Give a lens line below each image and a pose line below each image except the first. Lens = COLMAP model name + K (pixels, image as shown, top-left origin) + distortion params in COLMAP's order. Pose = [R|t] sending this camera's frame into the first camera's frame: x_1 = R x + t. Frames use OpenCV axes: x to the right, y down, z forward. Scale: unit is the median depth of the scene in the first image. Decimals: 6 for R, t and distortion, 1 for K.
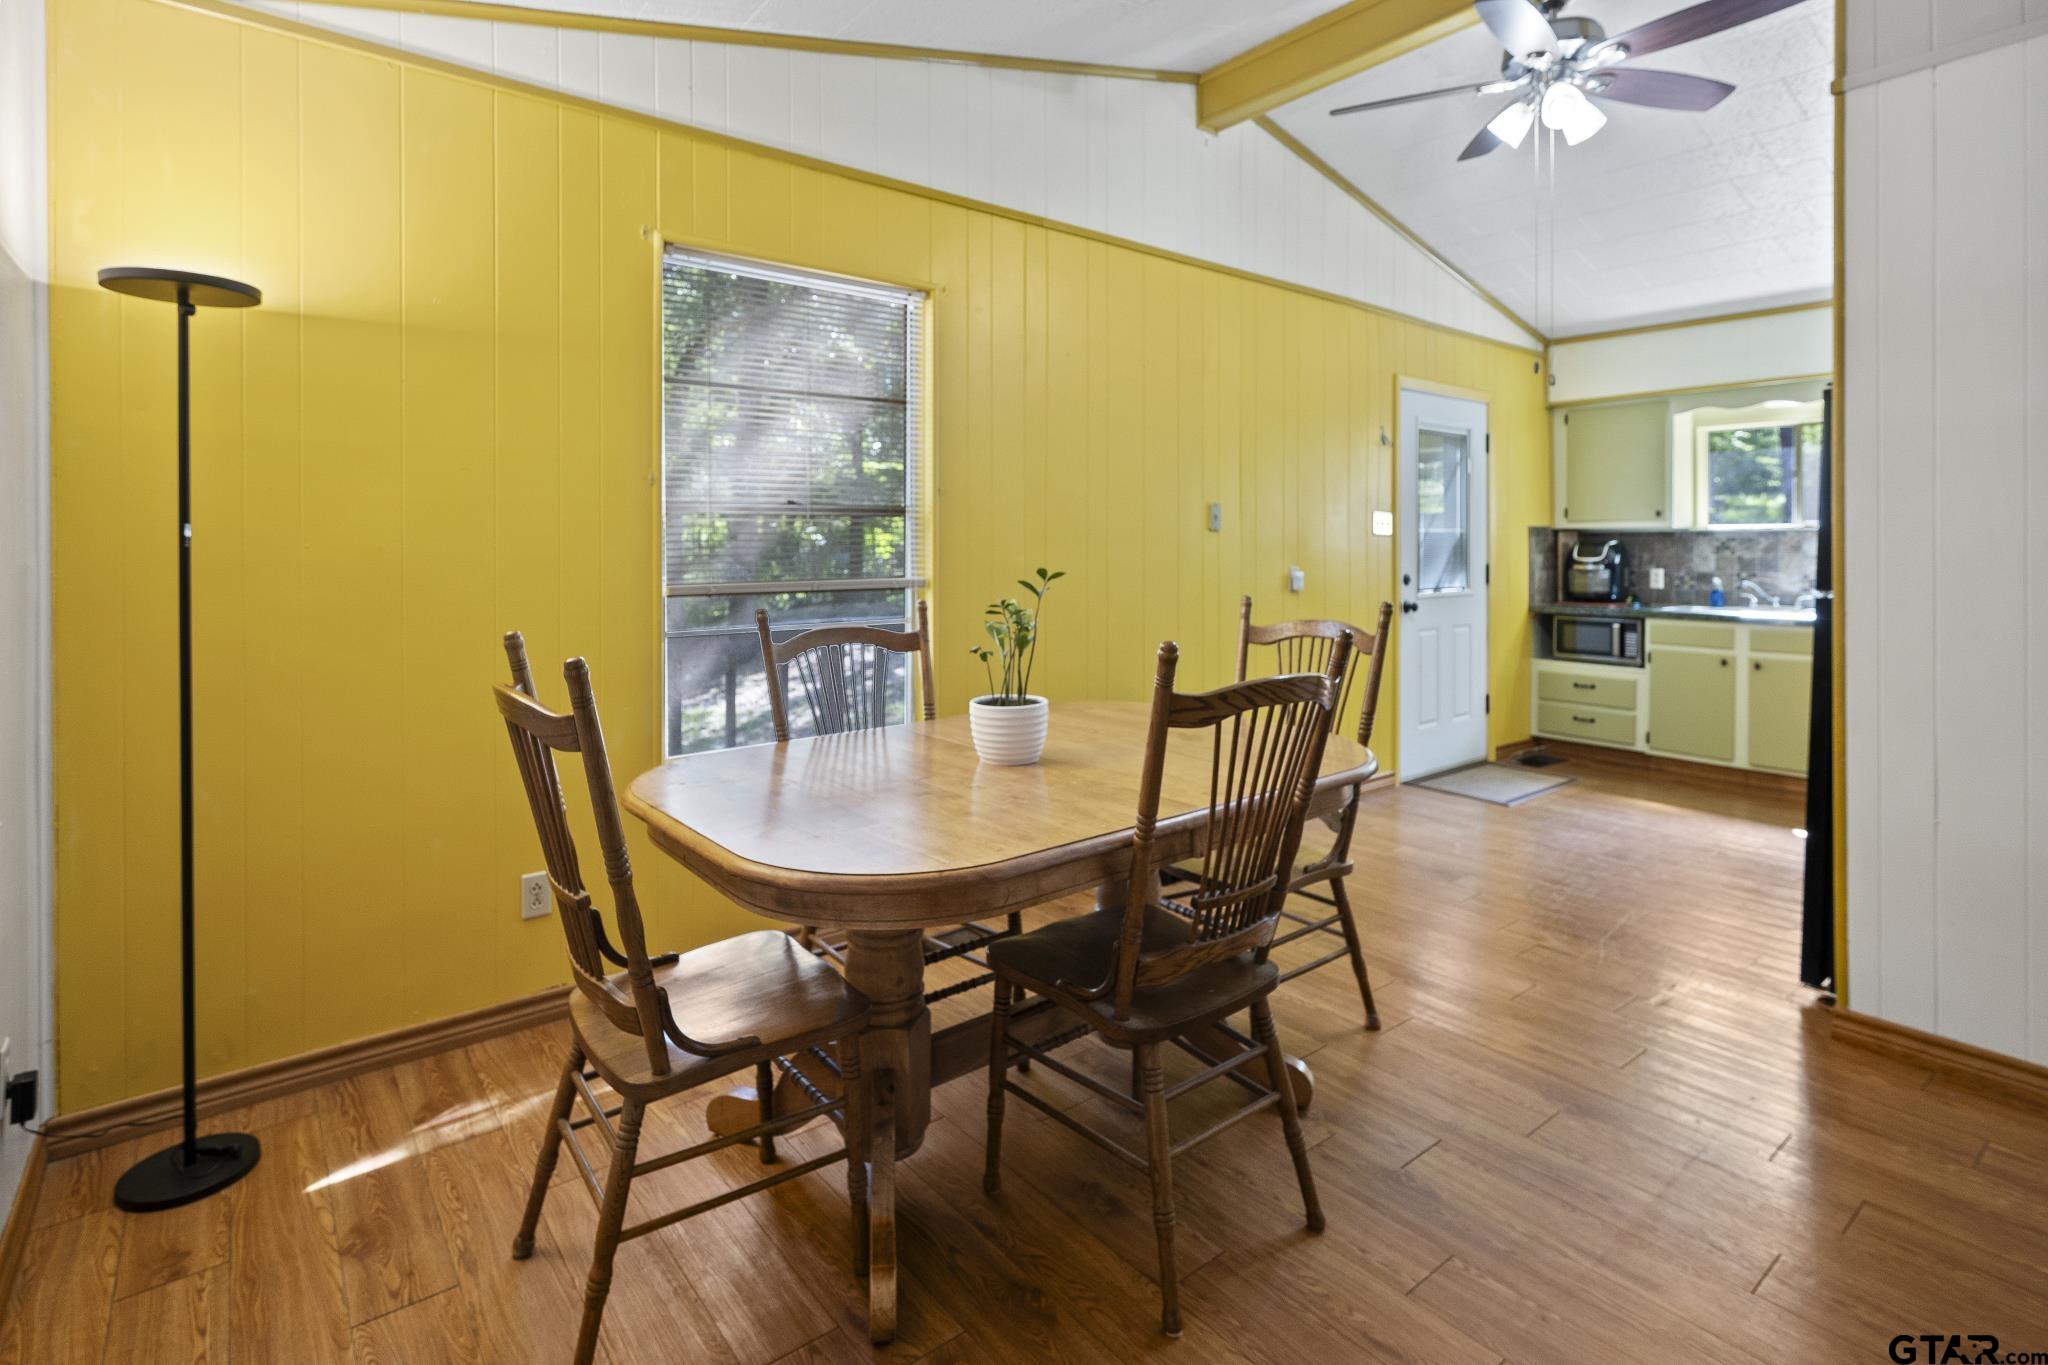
lens RADIAL K [[986.8, 0, 1024.0], [0, 986.8, 682.5], [0, 0, 1]] dist [-0.001634, -0.000945]
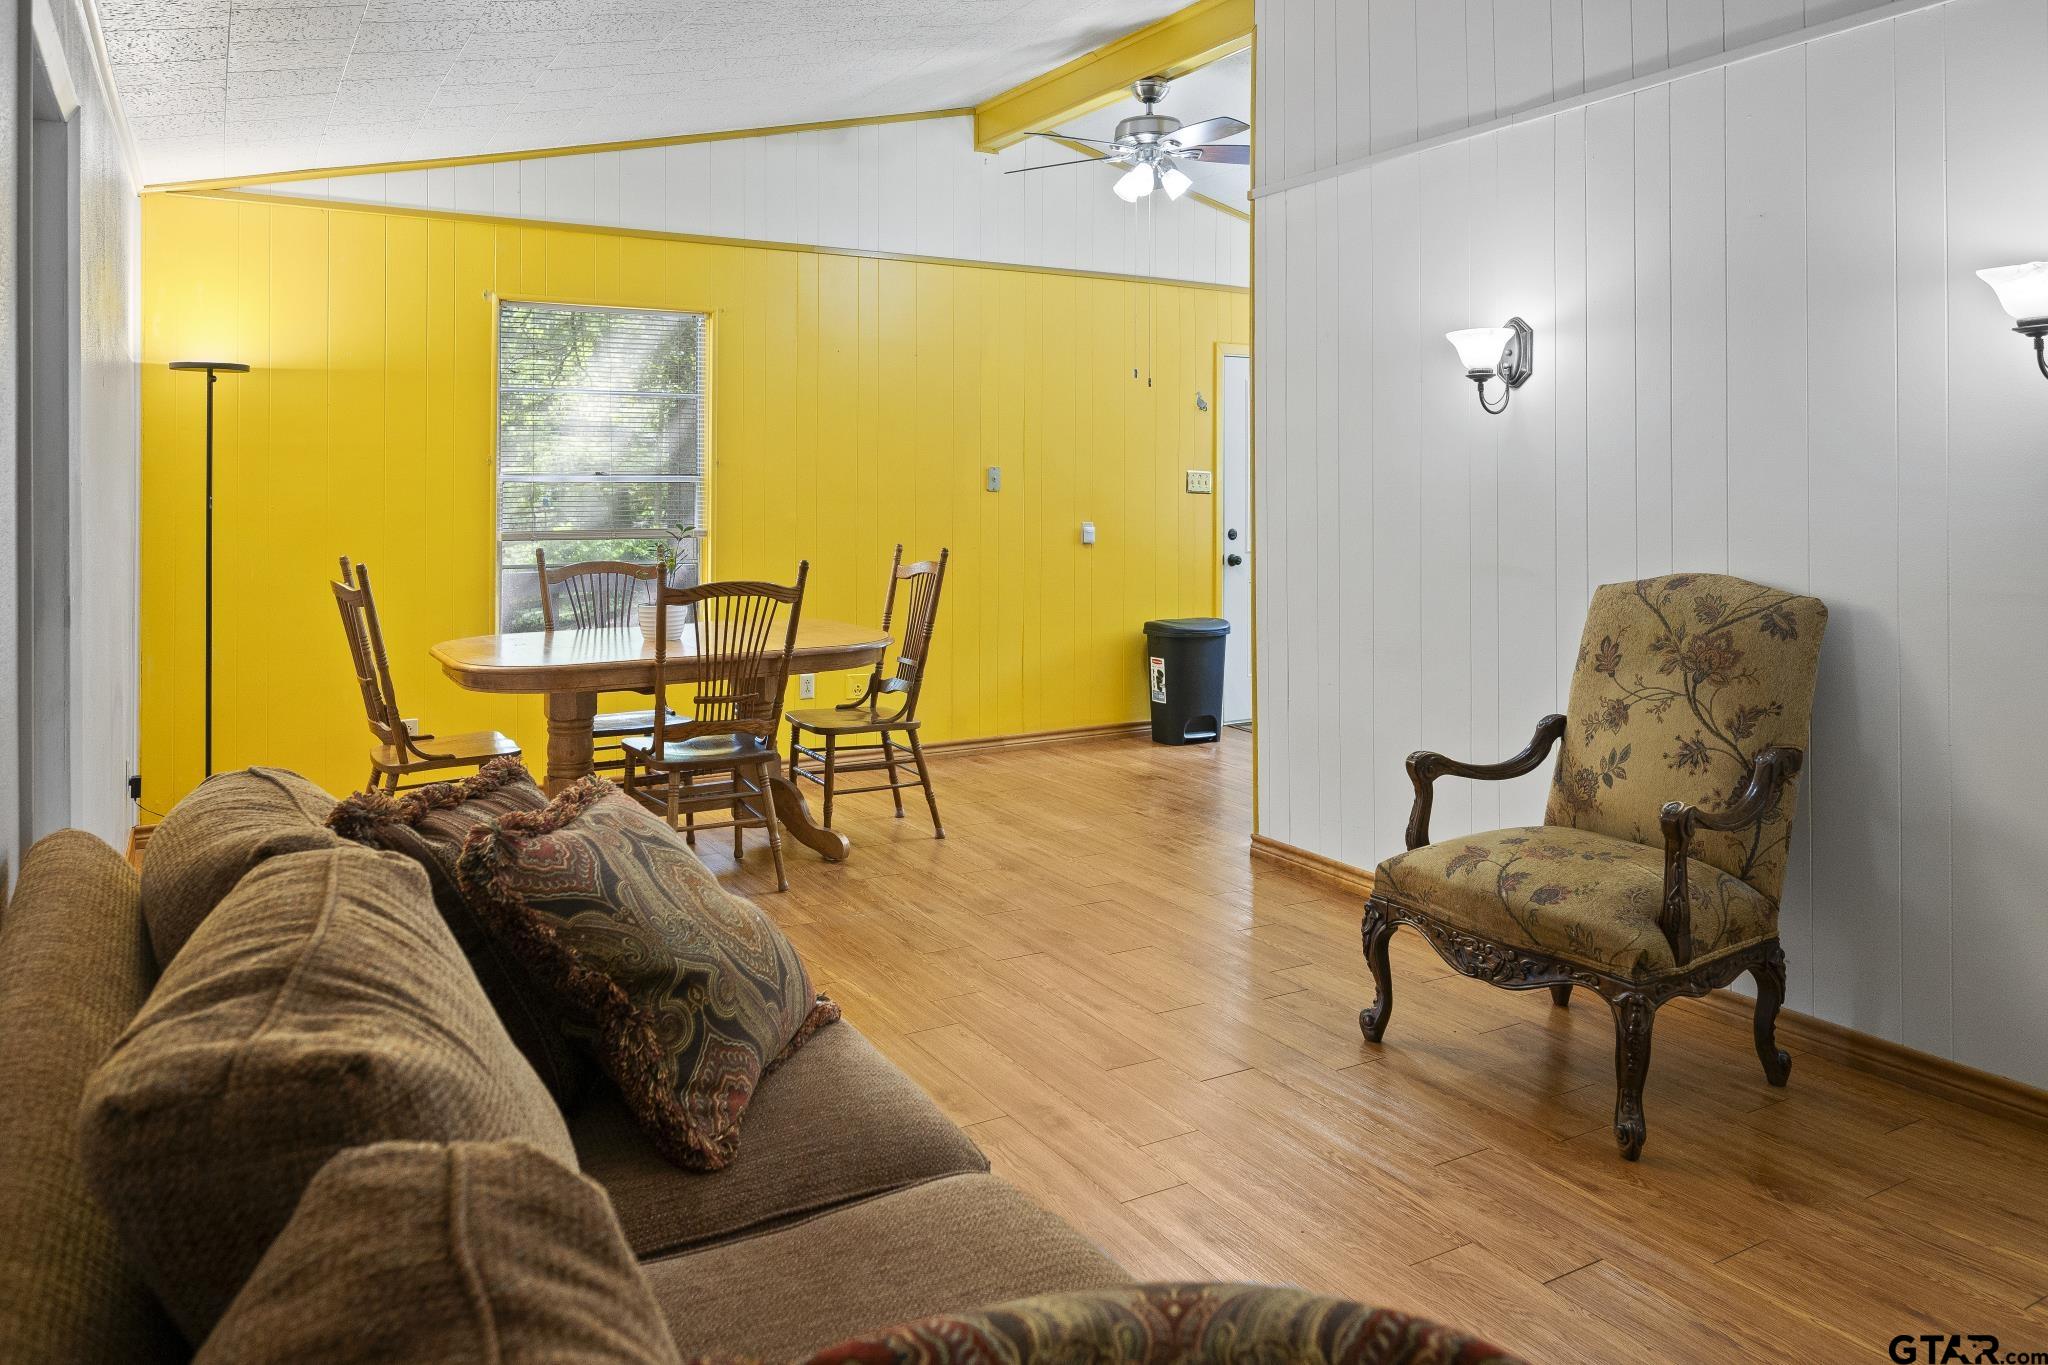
lens RADIAL K [[1330.2, 0, 1027.3], [0, 1330.2, 703.1], [0, 0, 1]] dist [0.001511, 0.002515]
pose [[0.988539, 0.021862, -0.149376, 0.357133], [-0.019668, 0.999676, 0.016148, 0.054273], [0.149680, -0.013025, 0.988649, -0.423052]]
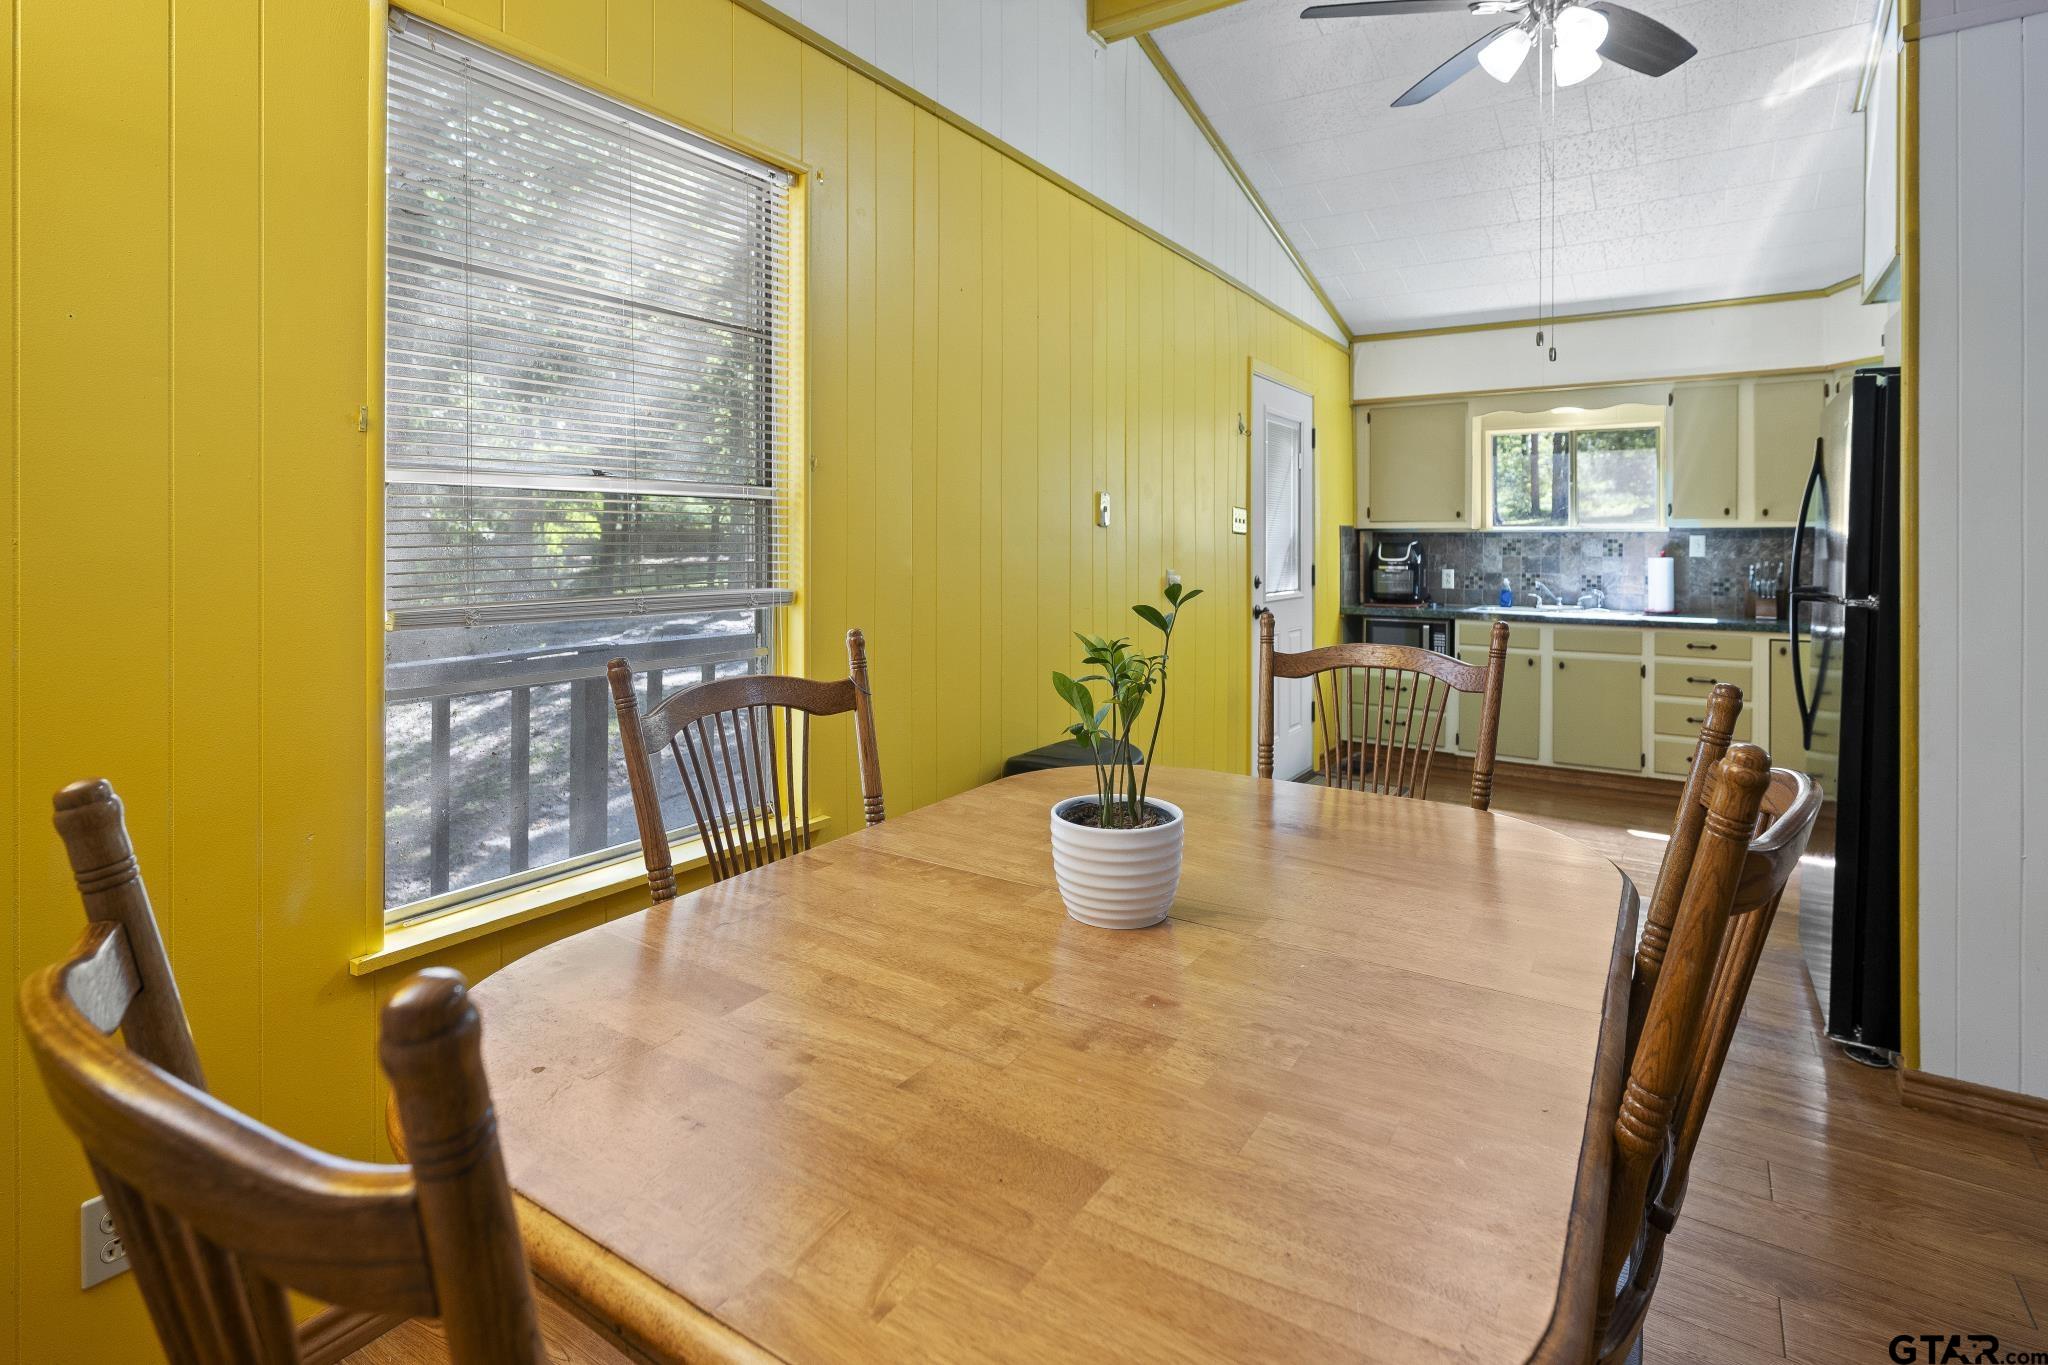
lens RADIAL K [[1007.6, 0, 1015.9], [0, 1007.6, 648.3], [0, 0, 1]] dist [-0.002495, -0.000393]
pose [[0.956863, -0.024659, 0.289493, -0.091027], [0.034320, 0.999009, -0.028343, -0.023569], [-0.288507, 0.037056, 0.956760, 0.167858]]
